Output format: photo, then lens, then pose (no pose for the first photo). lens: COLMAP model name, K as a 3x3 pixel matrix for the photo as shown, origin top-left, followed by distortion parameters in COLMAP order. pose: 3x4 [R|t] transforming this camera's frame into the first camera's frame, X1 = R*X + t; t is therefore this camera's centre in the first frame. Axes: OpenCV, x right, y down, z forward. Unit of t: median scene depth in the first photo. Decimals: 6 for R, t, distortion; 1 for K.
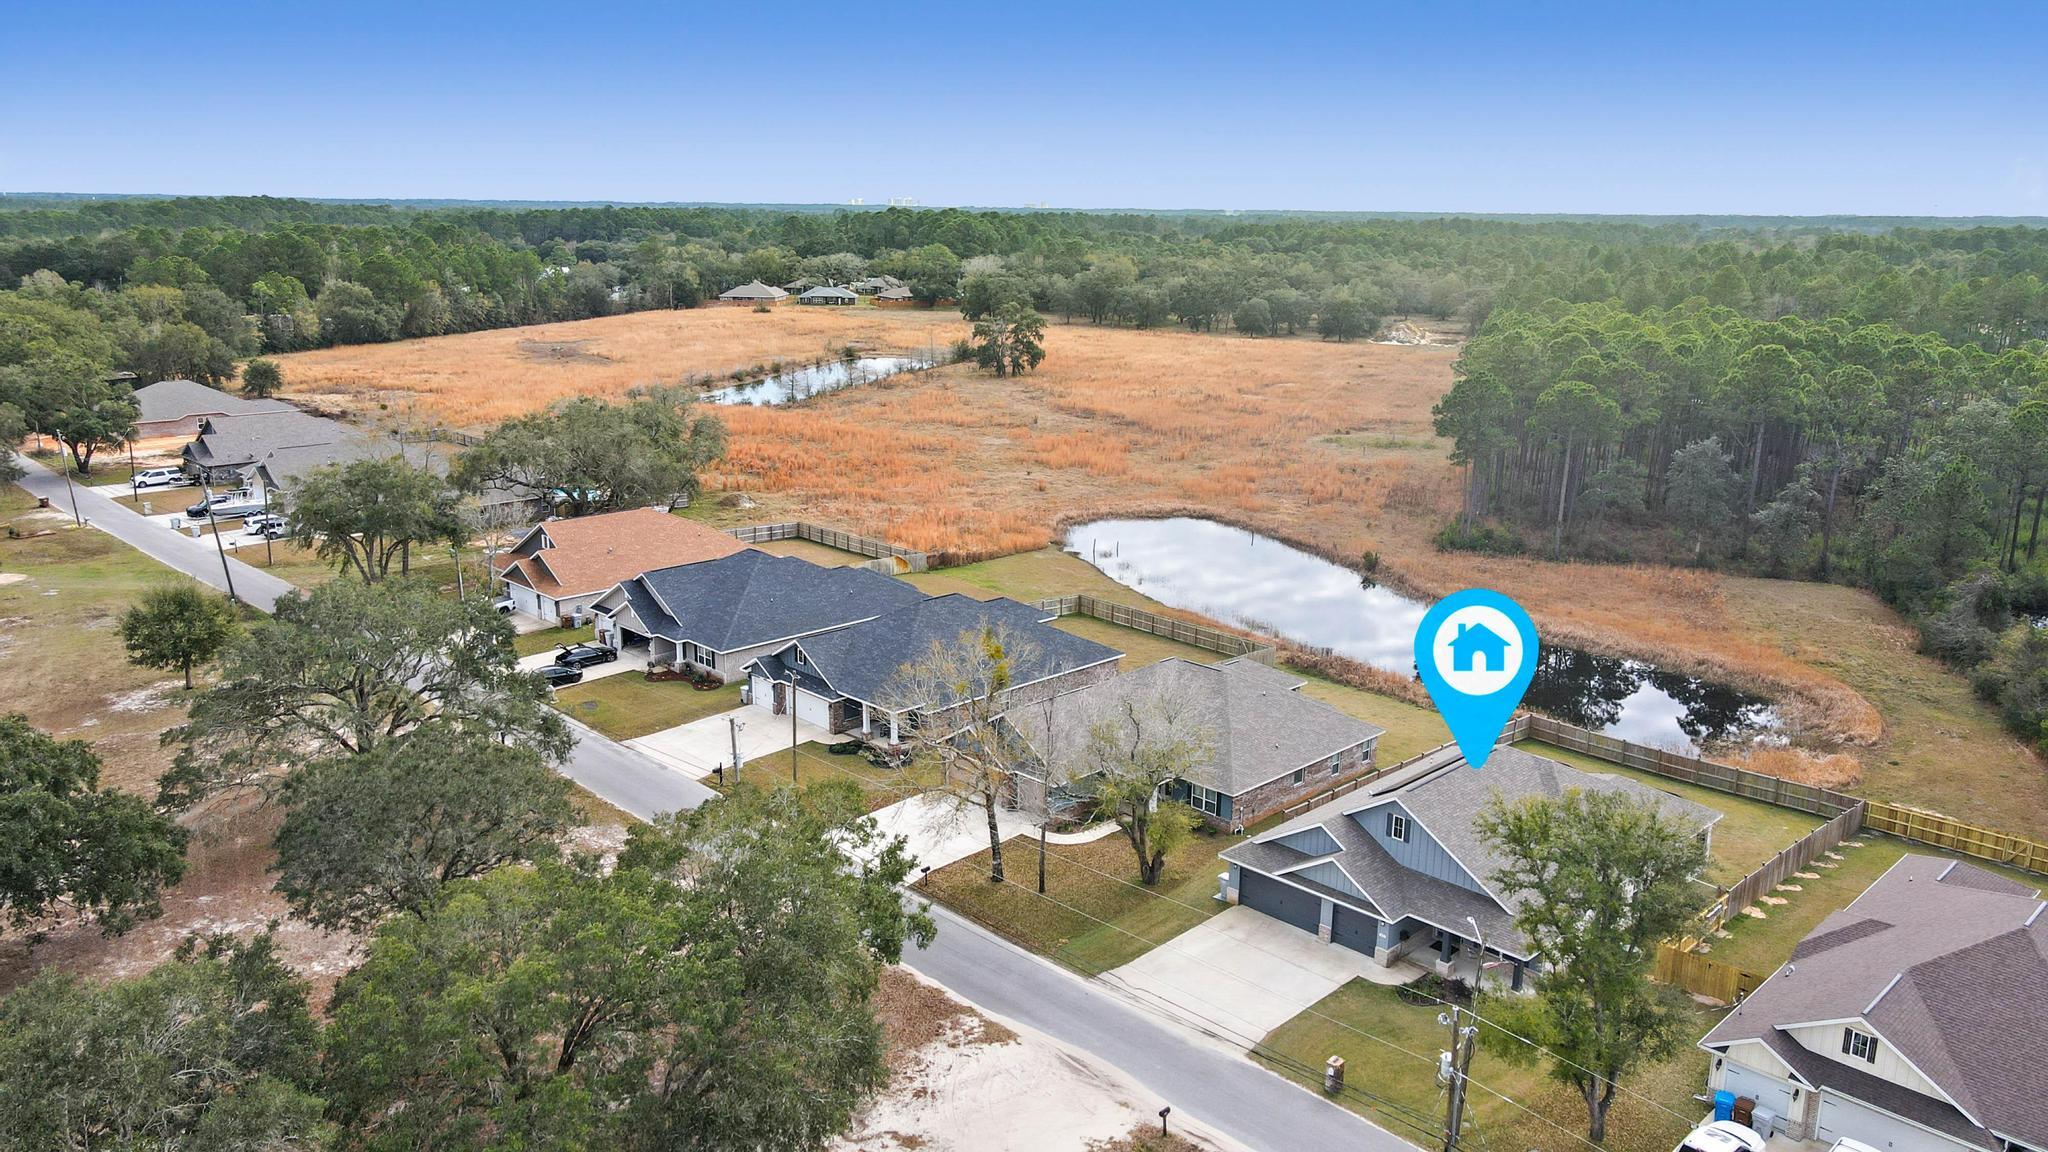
lens RADIAL K [[1510.9, 0, 1020.5], [0, 1510.9, 568.3], [0, 0, 1]] dist [0.001733, 0.016598]
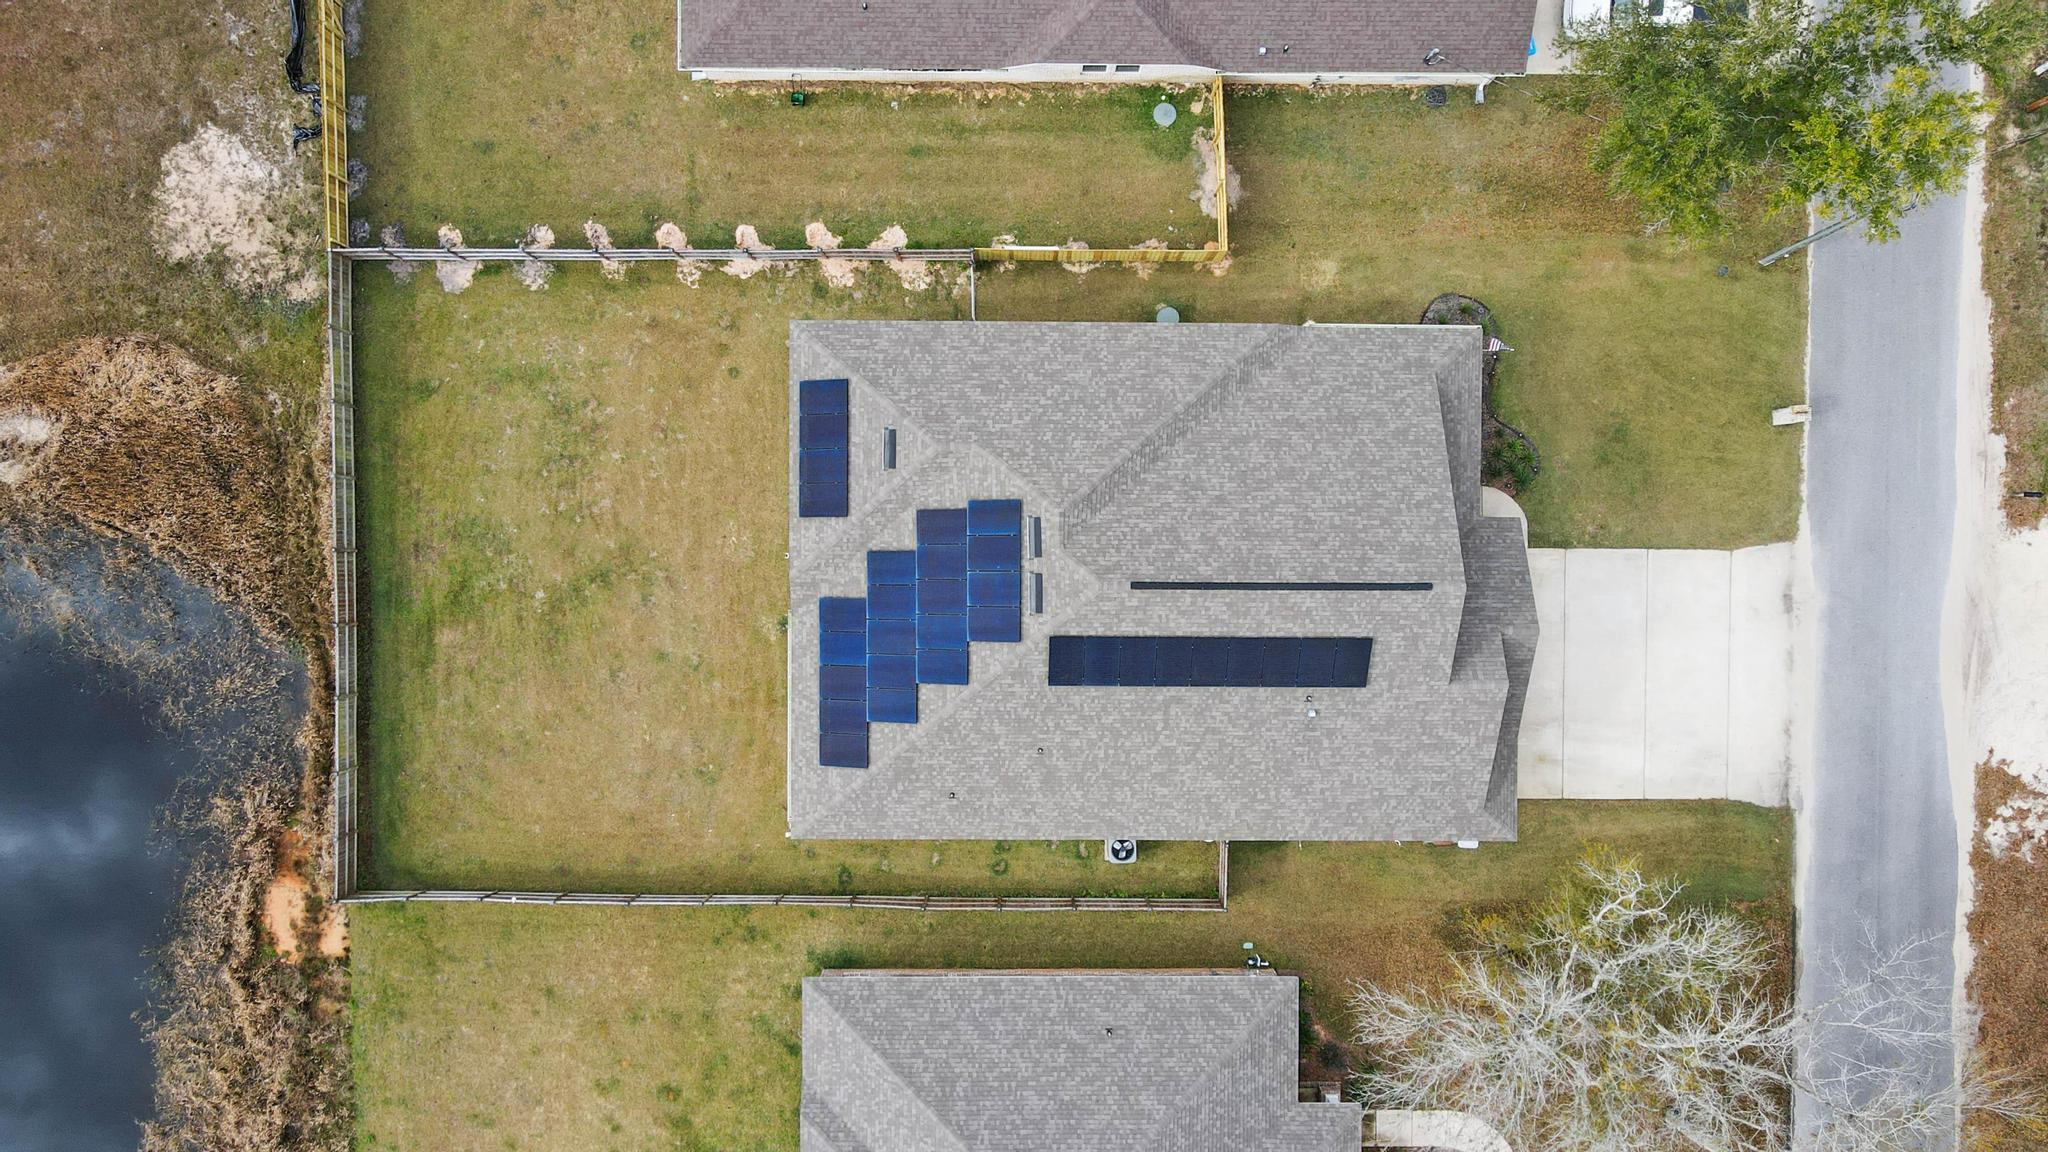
lens RADIAL K [[1510.9, 0, 1024.2], [0, 1510.9, 584.4], [0, 0, 1]] dist [0.001733, 0.016598]
pose [[-0.709744, -0.703654, -0.033688, 0.345927], [0.145544, -0.193258, 0.970293, -0.394676], [-0.689261, 0.683757, 0.239576, 0.859320]]
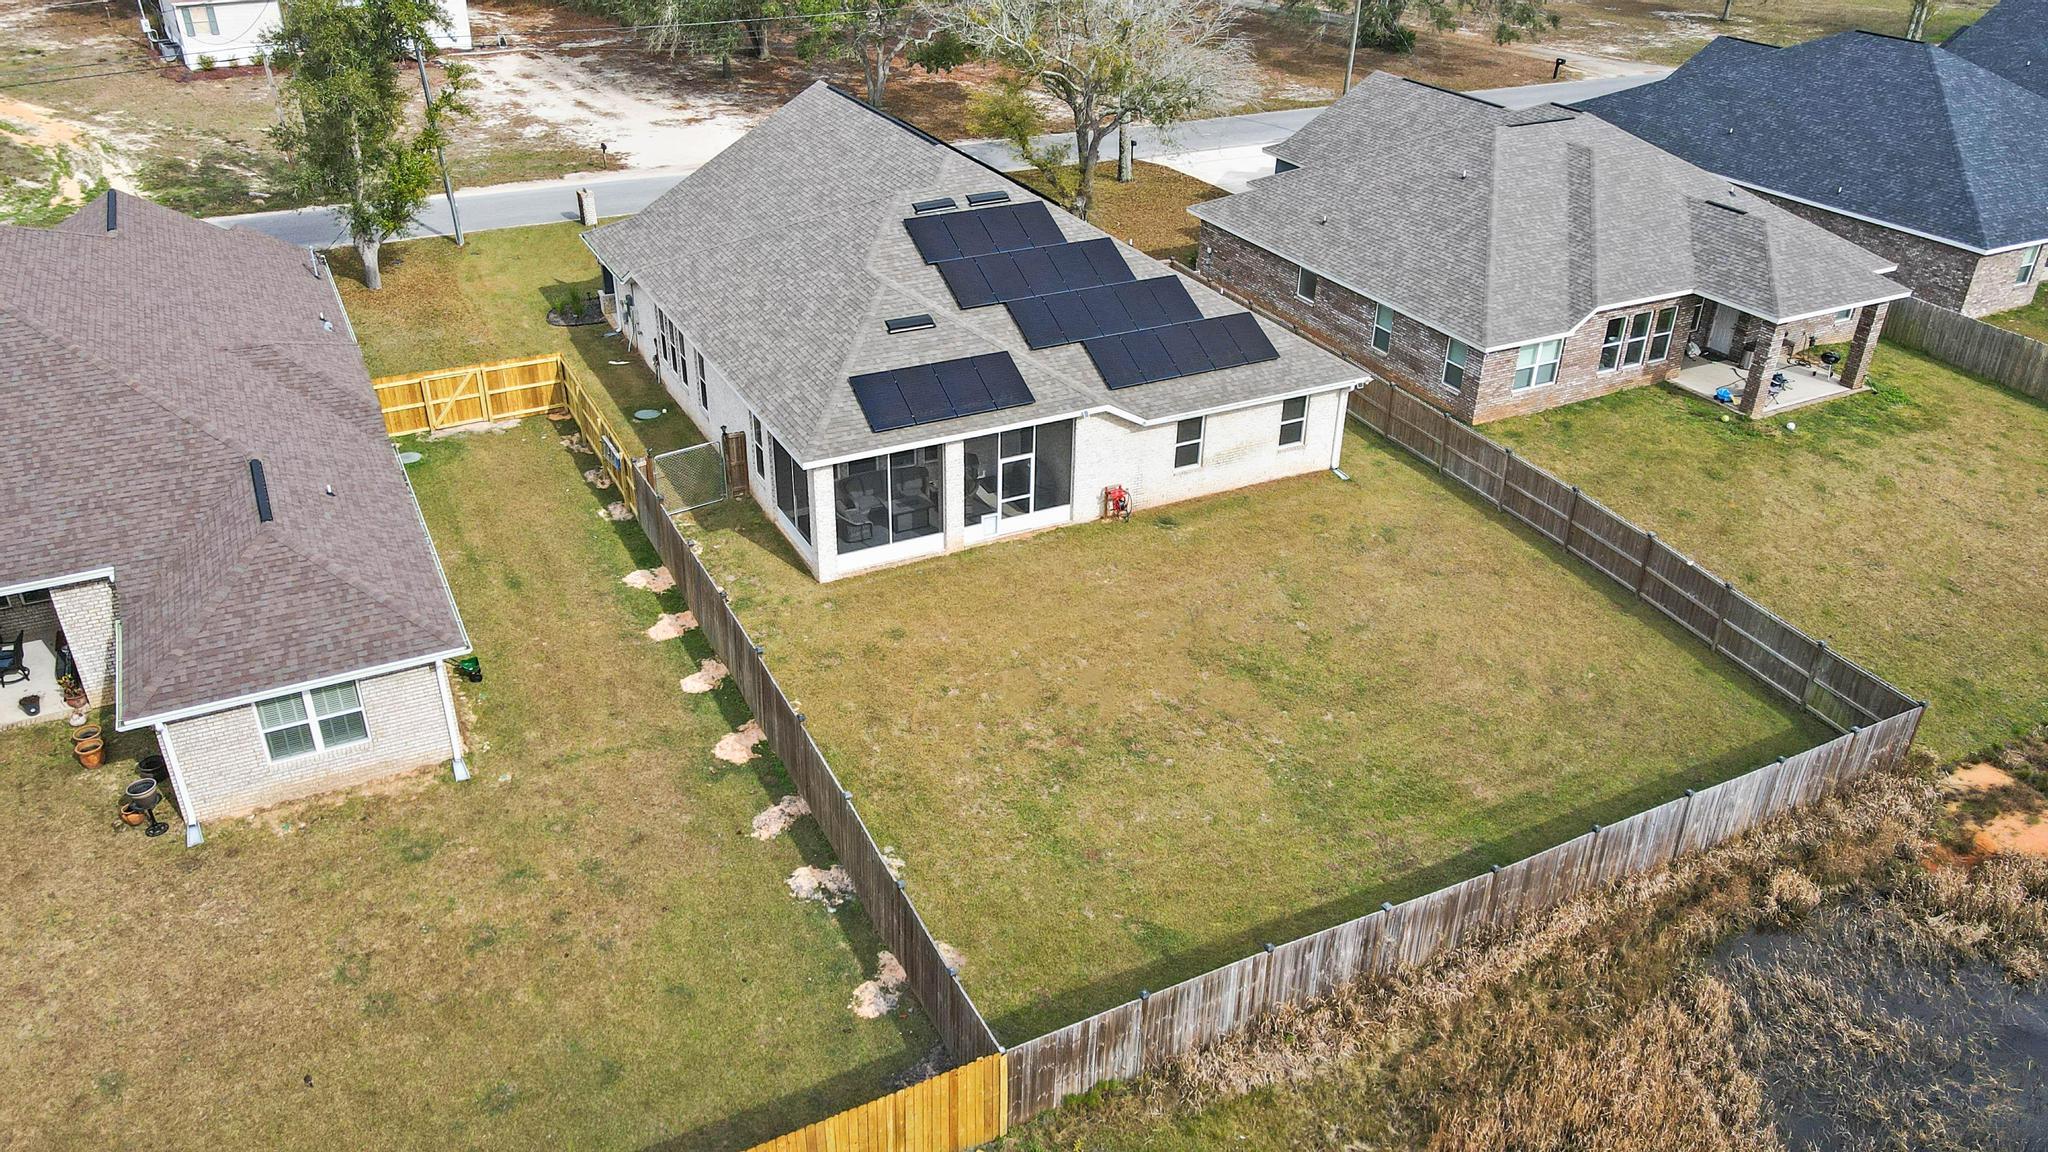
lens RADIAL K [[1510.9, 0, 1018.2], [0, 1510.9, 572.1], [0, 0, 1]] dist [0.001733, 0.016598]
pose [[-0.299099, 0.457351, -0.837479, 0.801823], [-0.243037, 0.812200, 0.530344, -0.048755], [0.922753, 0.362163, -0.131775, 1.107864]]
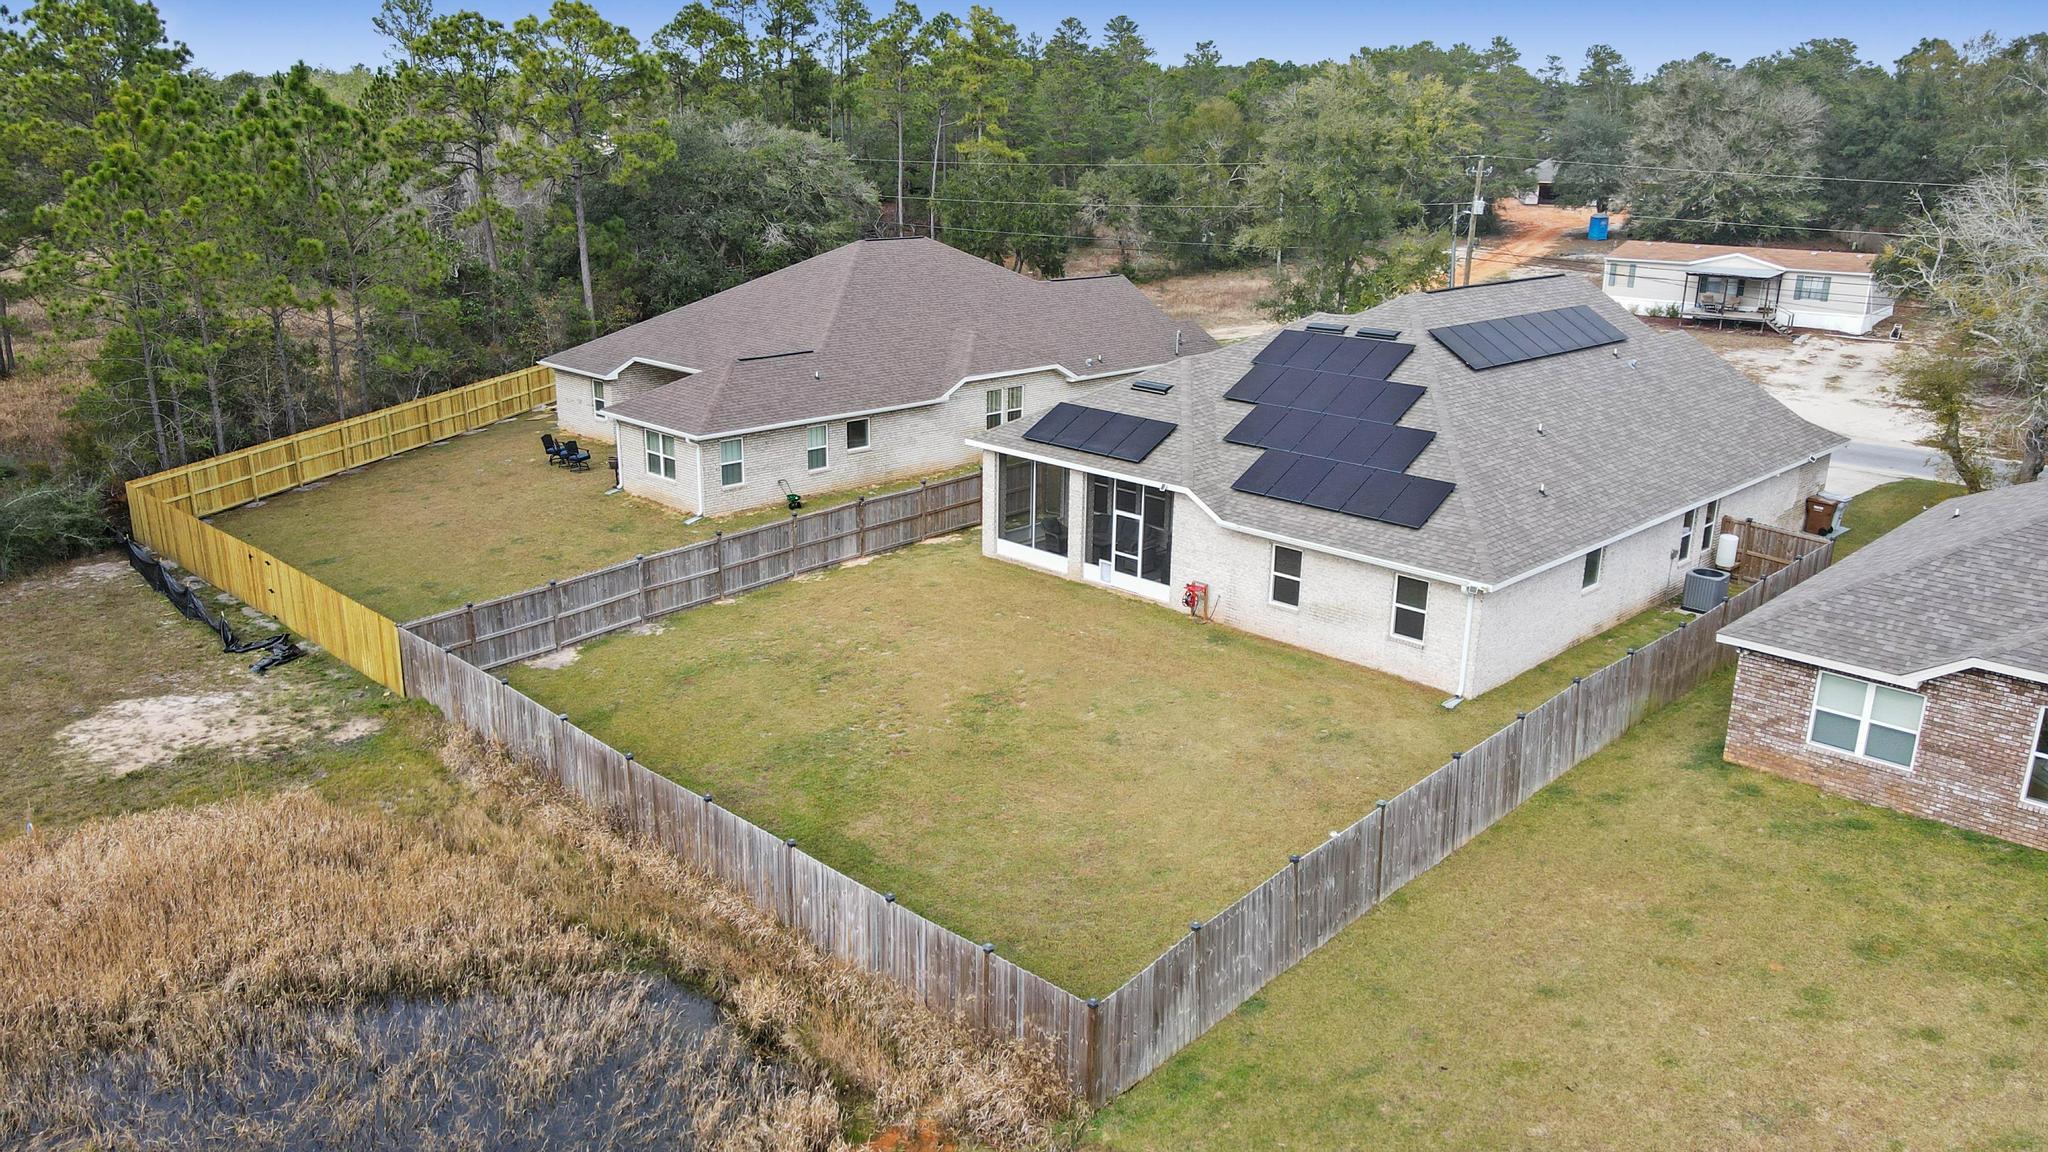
lens RADIAL K [[1510.9, 0, 1020.8], [0, 1510.9, 582.0], [0, 0, 1]] dist [0.001733, 0.016598]
pose [[-0.999694, -0.018058, -0.016900, 0.448066], [-0.024147, 0.860378, 0.509084, -0.058797], [0.005347, 0.509336, -0.860551, 1.454953]]
